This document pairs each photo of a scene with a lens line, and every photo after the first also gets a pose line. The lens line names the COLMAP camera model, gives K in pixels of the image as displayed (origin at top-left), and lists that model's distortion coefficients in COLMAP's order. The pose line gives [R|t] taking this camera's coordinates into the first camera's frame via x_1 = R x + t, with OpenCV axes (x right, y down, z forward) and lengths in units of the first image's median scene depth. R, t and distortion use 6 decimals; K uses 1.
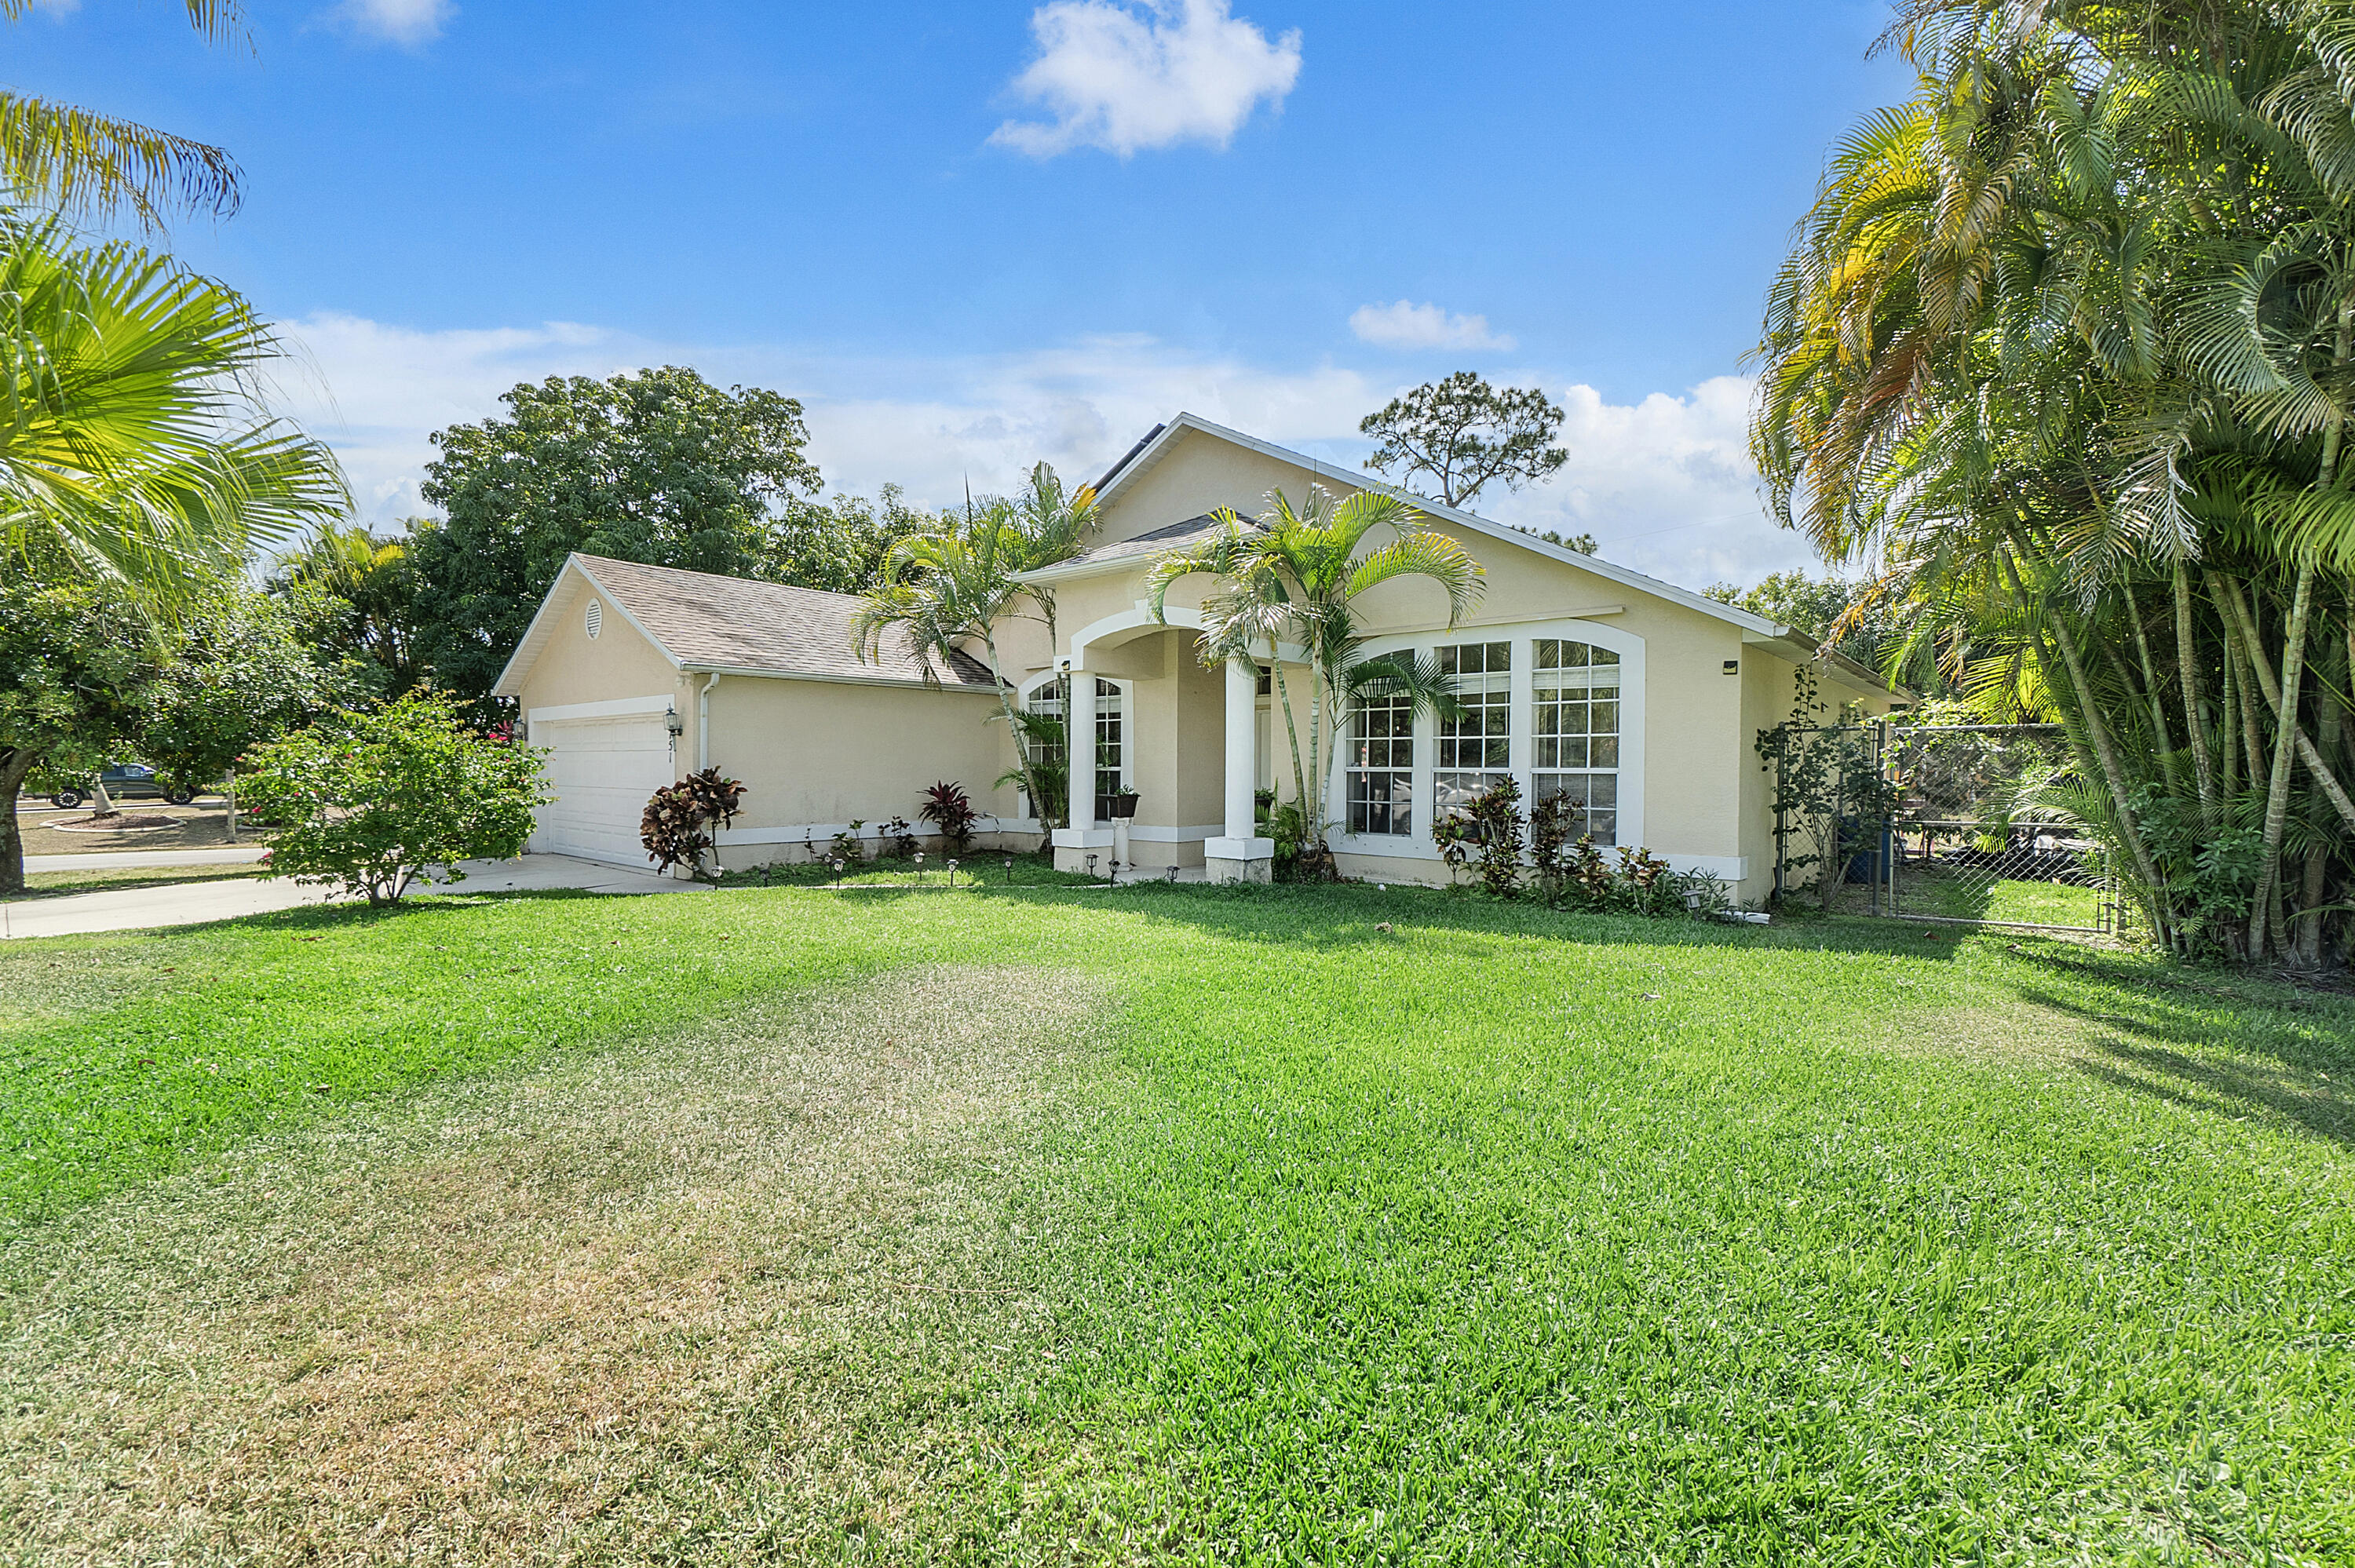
lens RADIAL K [[985.6, 0, 1177.5], [0, 985.6, 784.0], [0, 0, 1]] dist [0.001190, 0.000105]
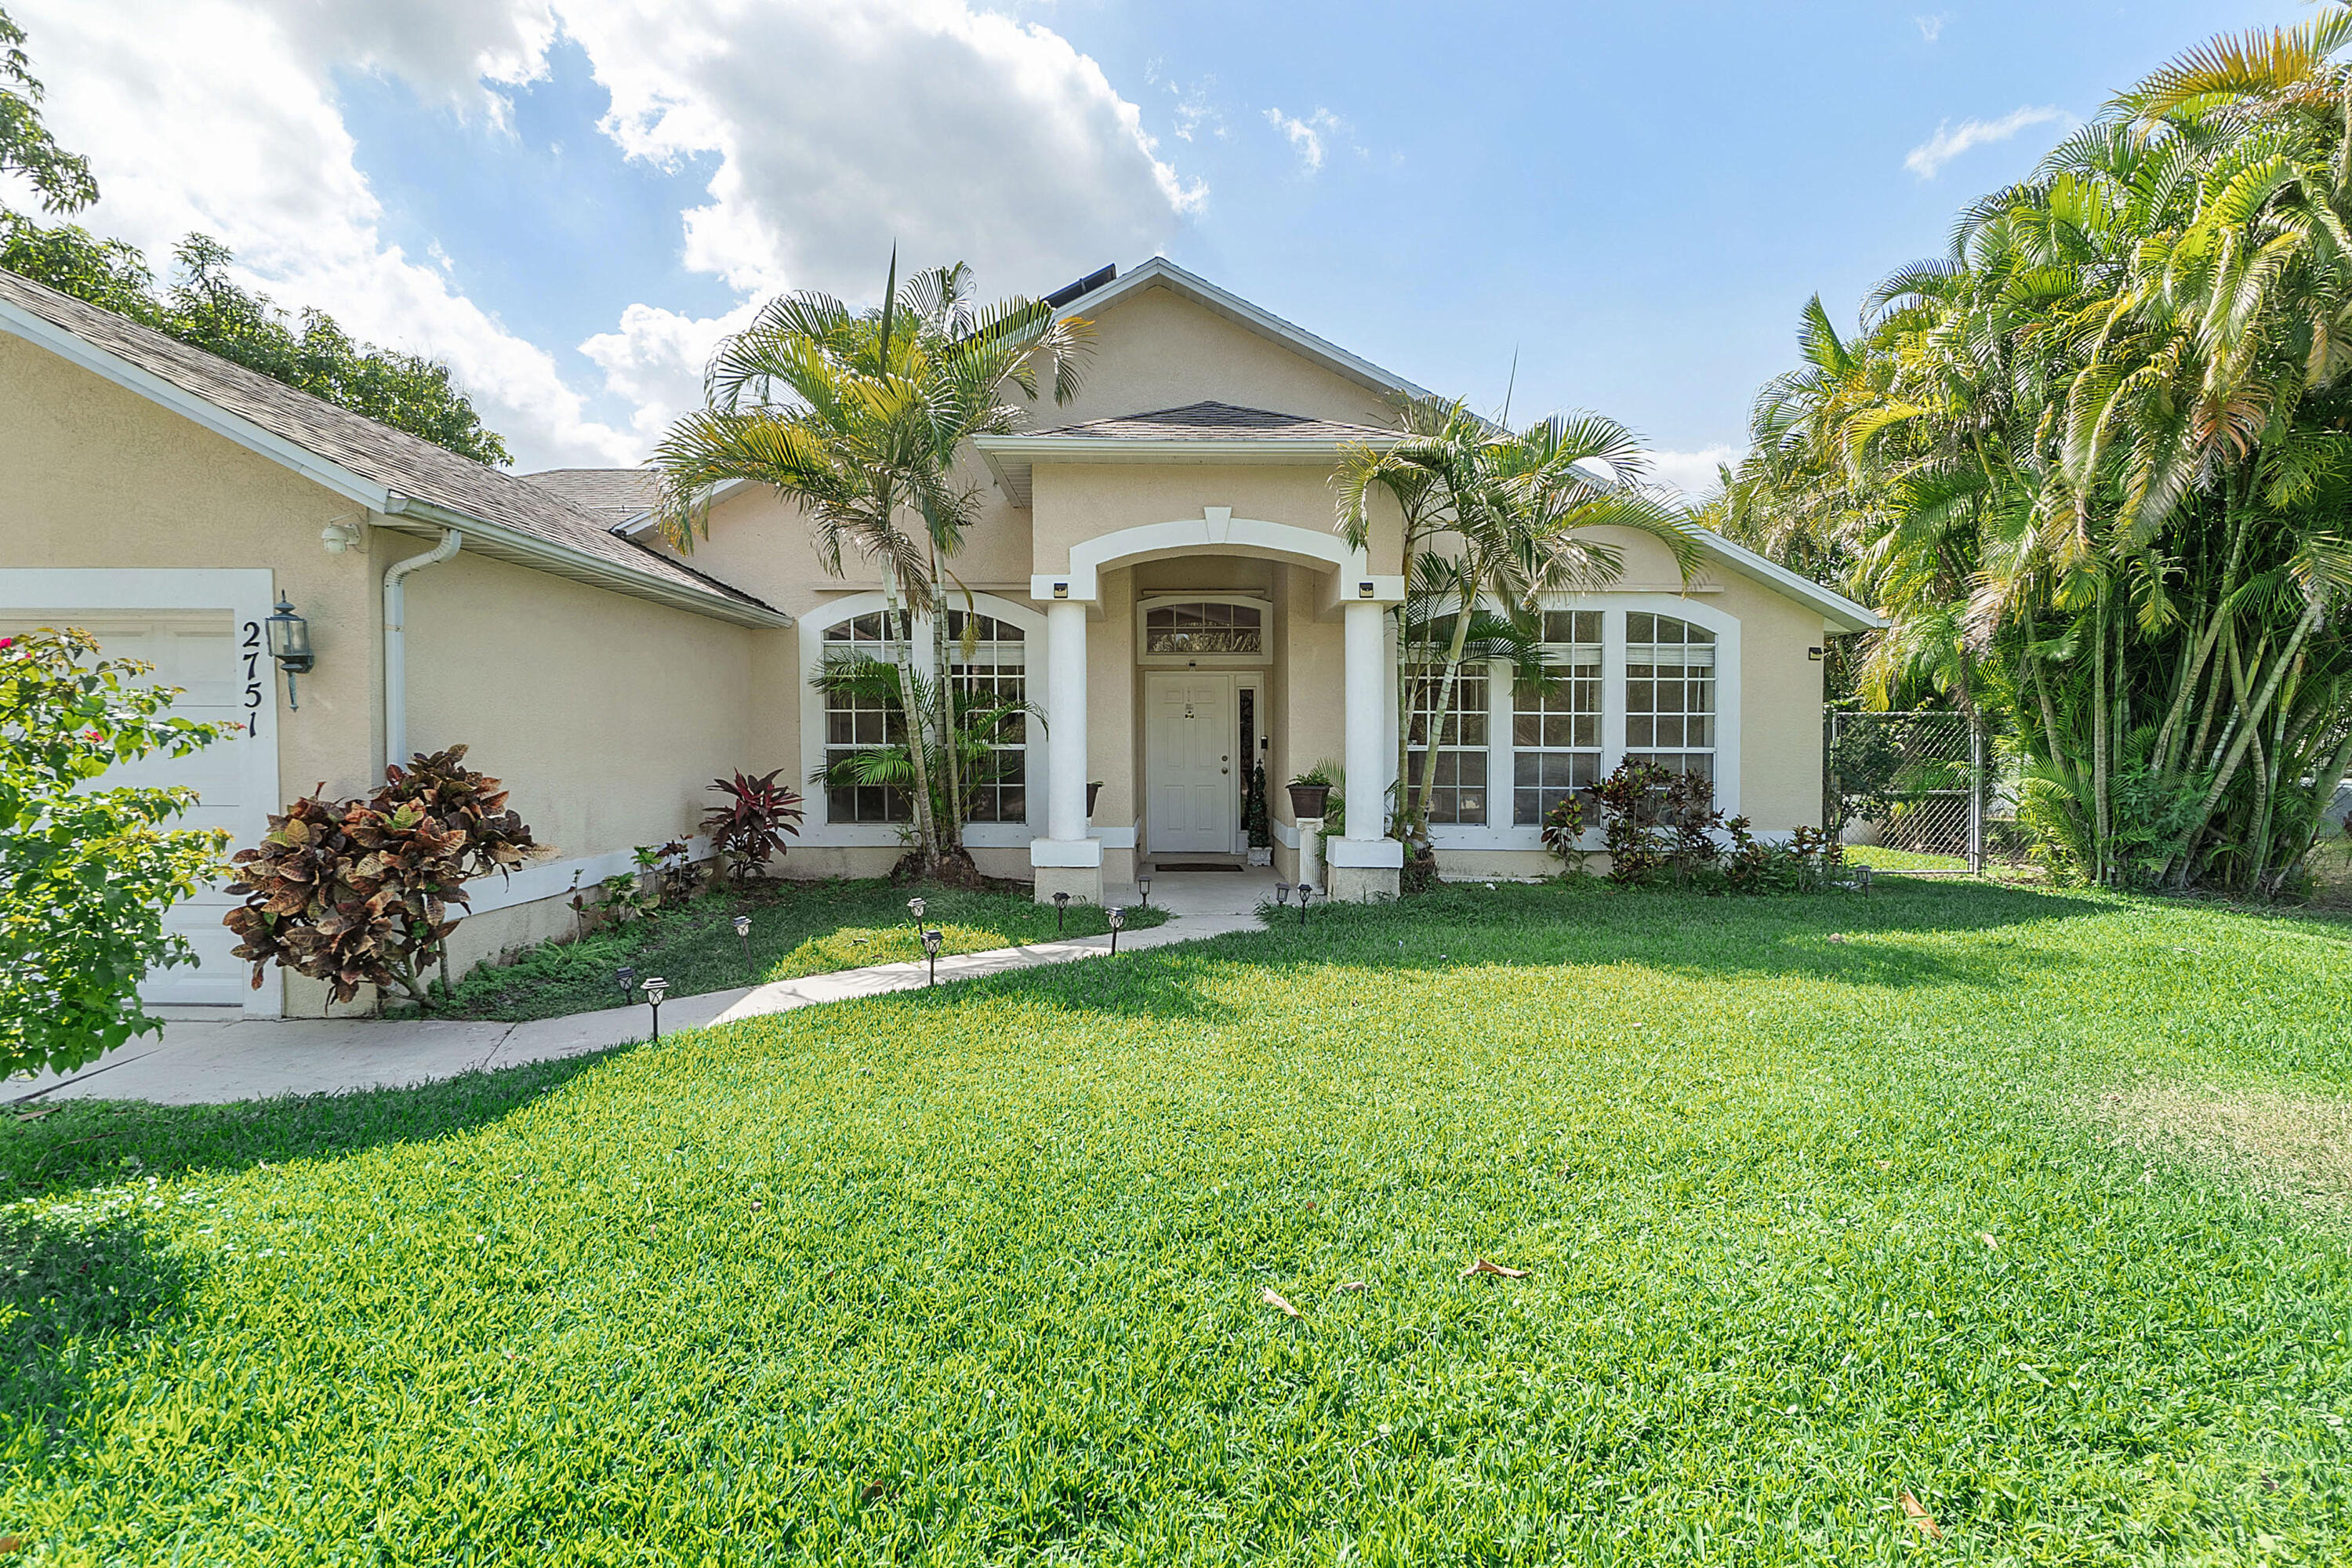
lens RADIAL K [[1022.0, 0, 1176.0], [0, 1022.0, 784.0], [0, 0, 1]] dist [-0.020034, -0.000111]
pose [[0.766958, -0.025201, 0.641202, -0.556501], [0.010263, 0.999582, 0.027010, -0.010602], [-0.641615, -0.014135, 0.766897, 0.486133]]
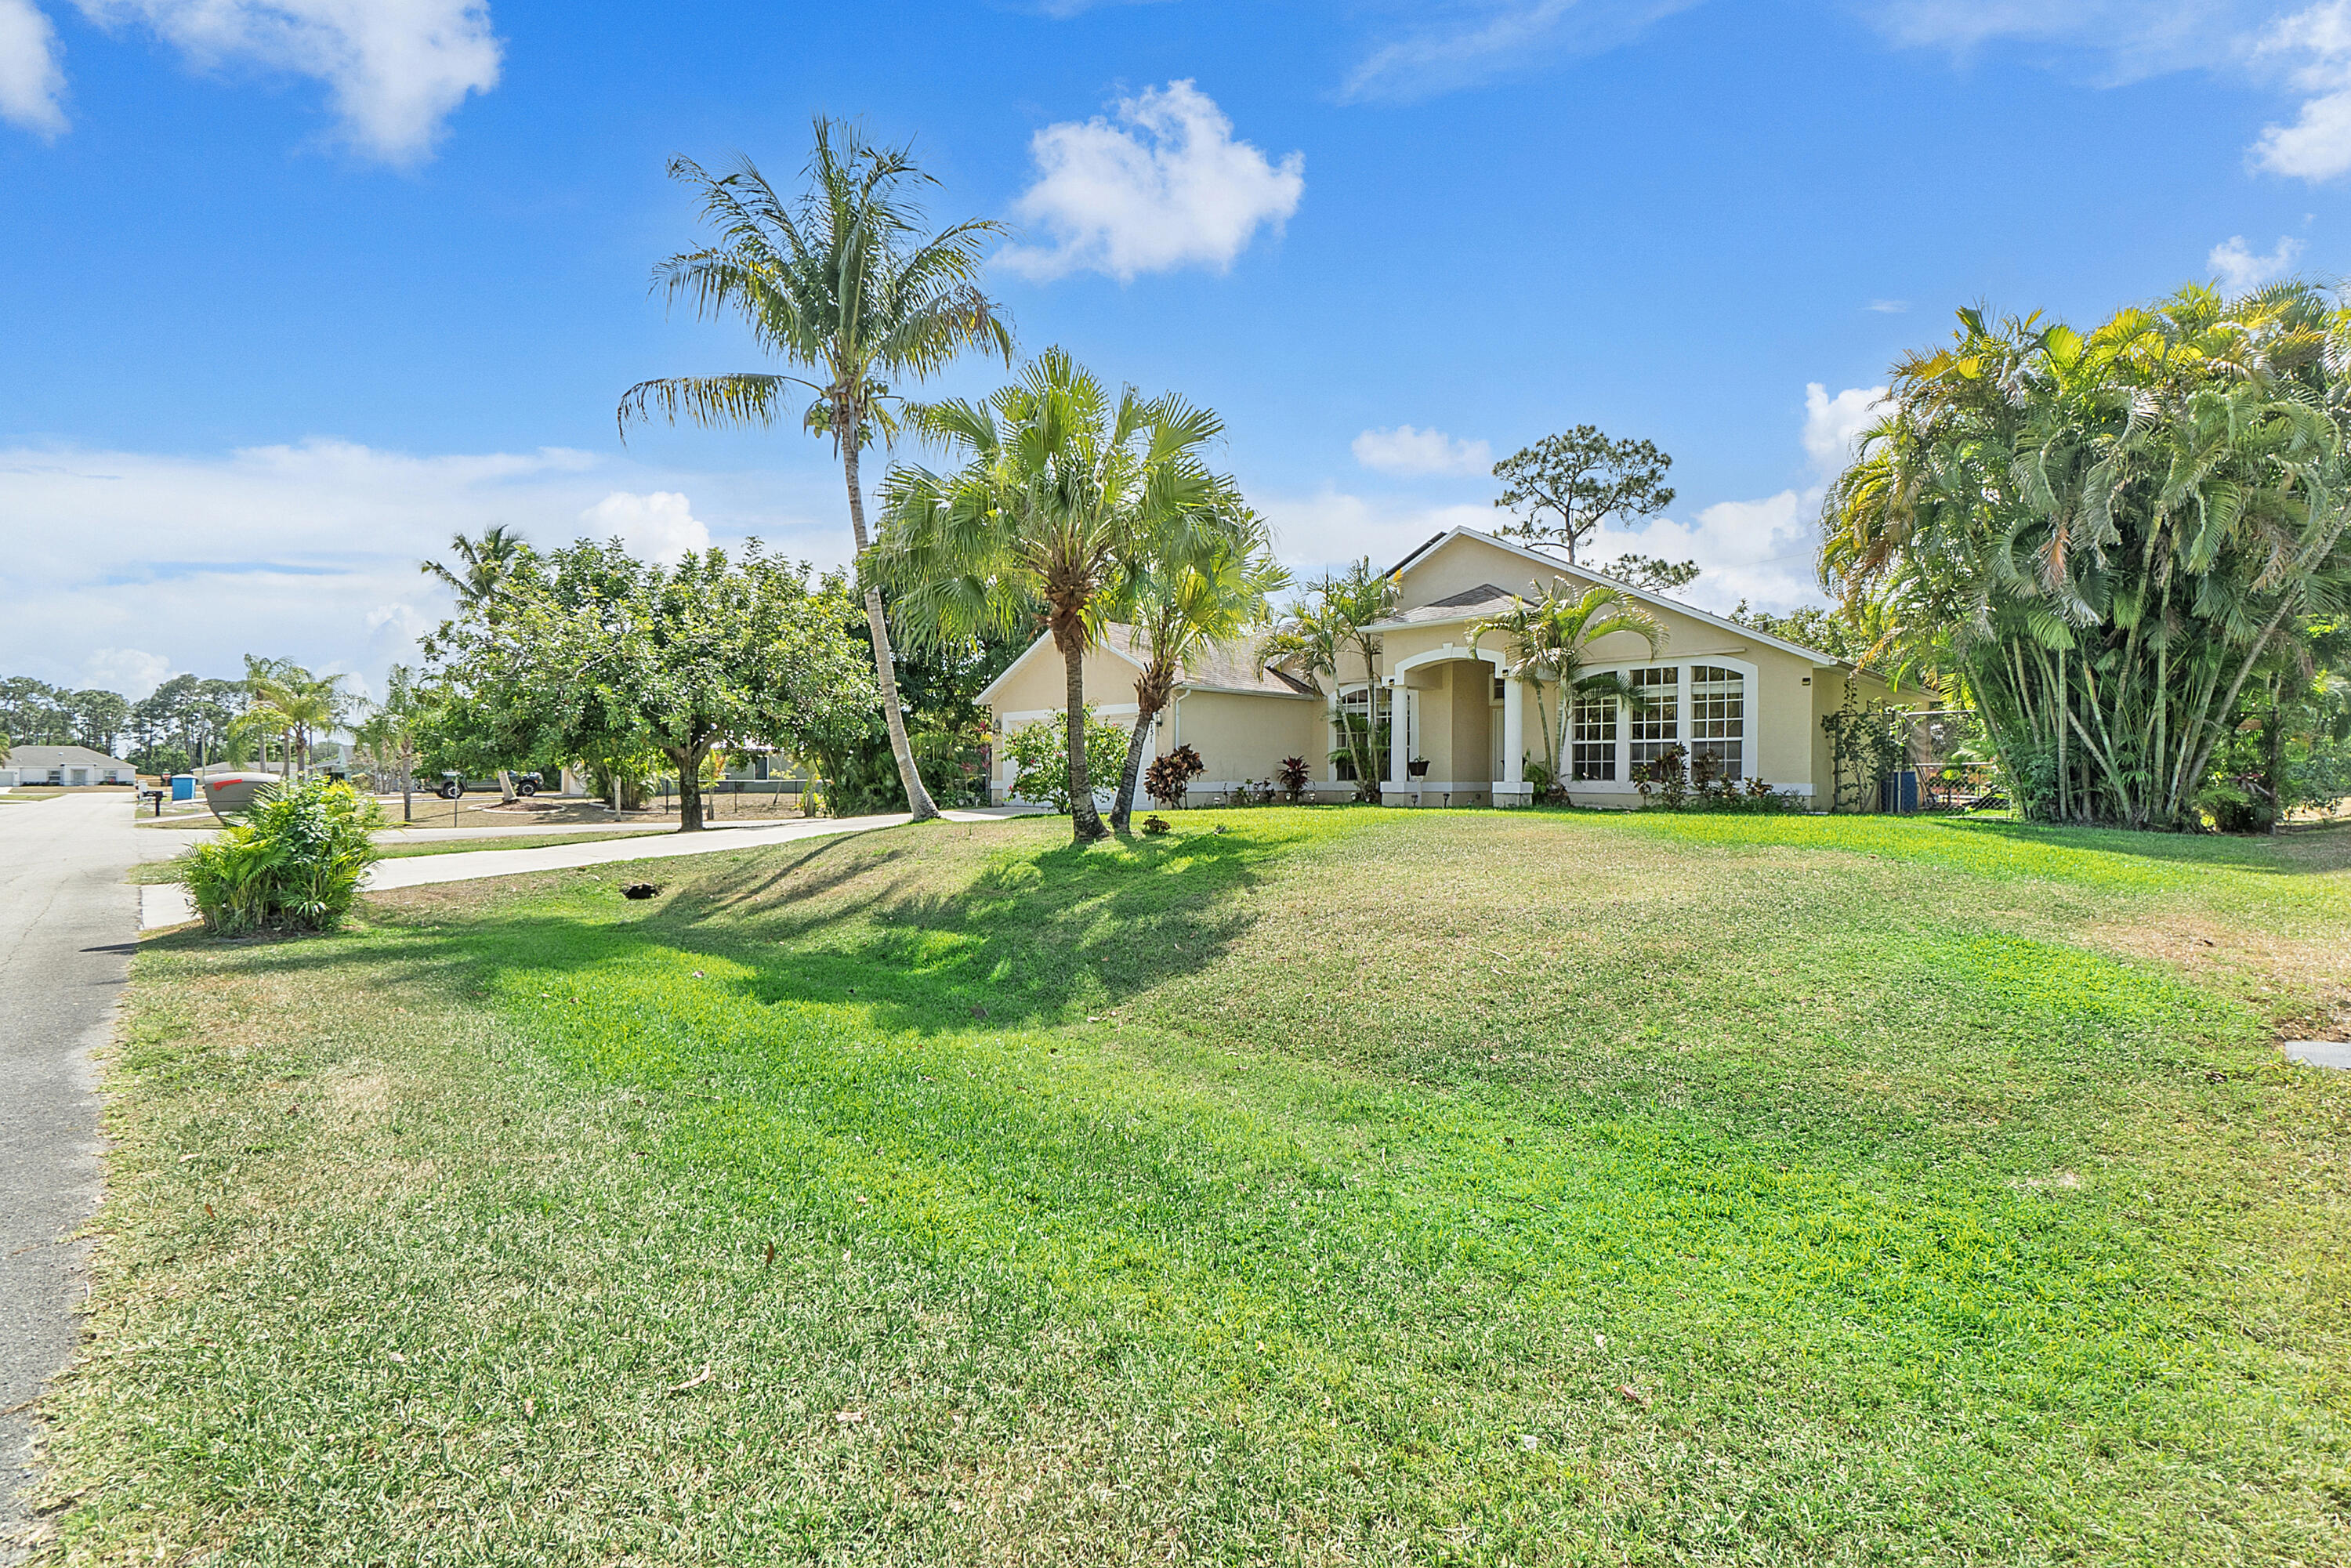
lens RADIAL K [[998.9, 0, 1204.7], [0, 998.9, 786.1], [0, 0, 1]] dist [0.018997, -0.000054]
pose [[0.999115, -0.005017, -0.041771, -0.404953], [0.004813, 0.999976, -0.004961, 0.068352], [0.041795, 0.004755, 0.999115, -0.770989]]
